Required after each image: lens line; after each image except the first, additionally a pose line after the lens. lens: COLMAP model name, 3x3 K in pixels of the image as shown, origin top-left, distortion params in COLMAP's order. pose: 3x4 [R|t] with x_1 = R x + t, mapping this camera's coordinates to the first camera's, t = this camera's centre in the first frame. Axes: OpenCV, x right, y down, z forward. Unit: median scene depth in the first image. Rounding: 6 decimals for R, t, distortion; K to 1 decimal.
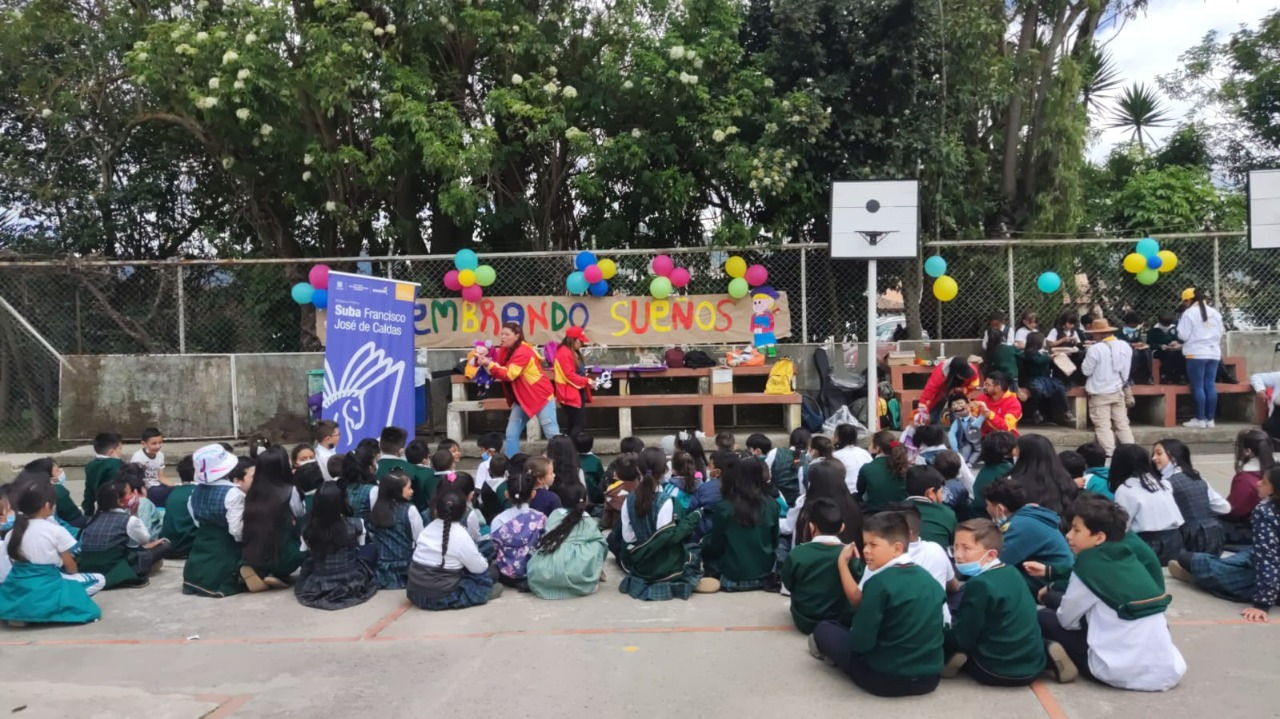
lens RADIAL K [[970.1, 0, 640.0], [0, 970.1, 359.5], [0, 0, 1]] dist [0.116643, -0.189689]
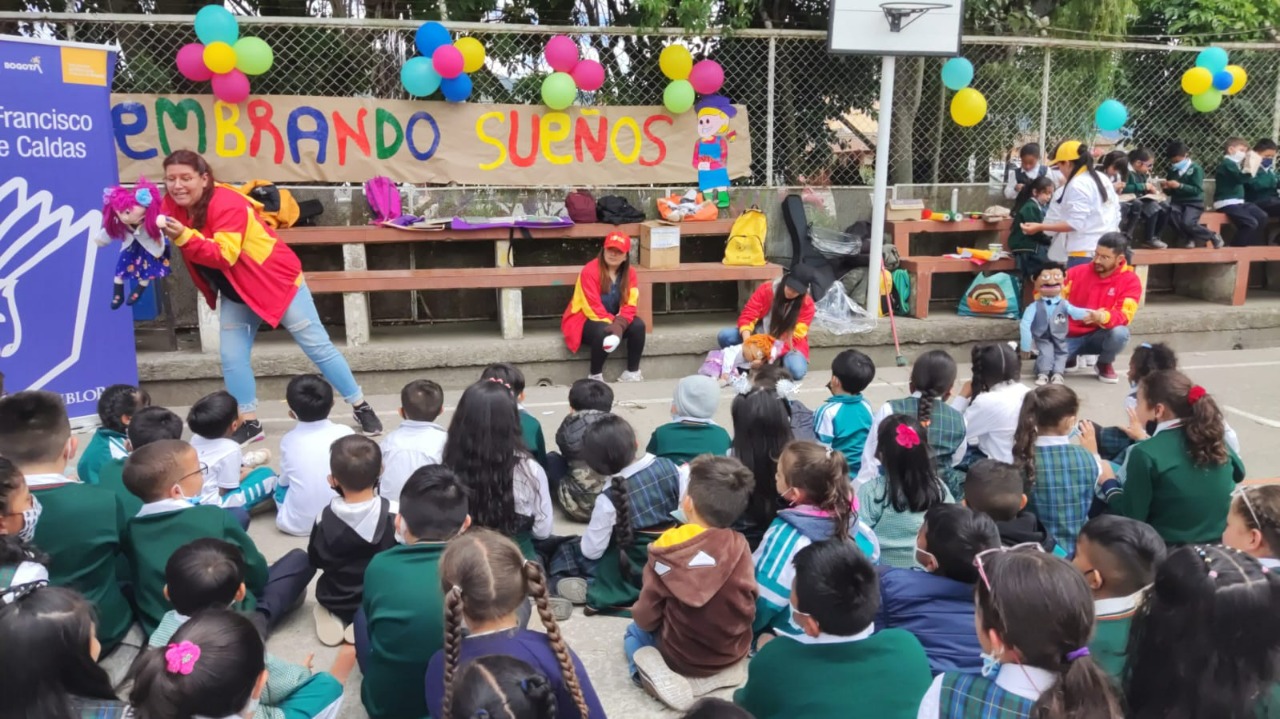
lens RADIAL K [[970.1, 0, 640.0], [0, 970.1, 359.5], [0, 0, 1]] dist [0.116643, -0.189689]
pose [[0.972136, -0.026531, 0.232912, -0.077617], [-0.010922, 0.987369, 0.158060, -0.004179], [-0.234164, -0.156199, 0.959567, 0.359465]]
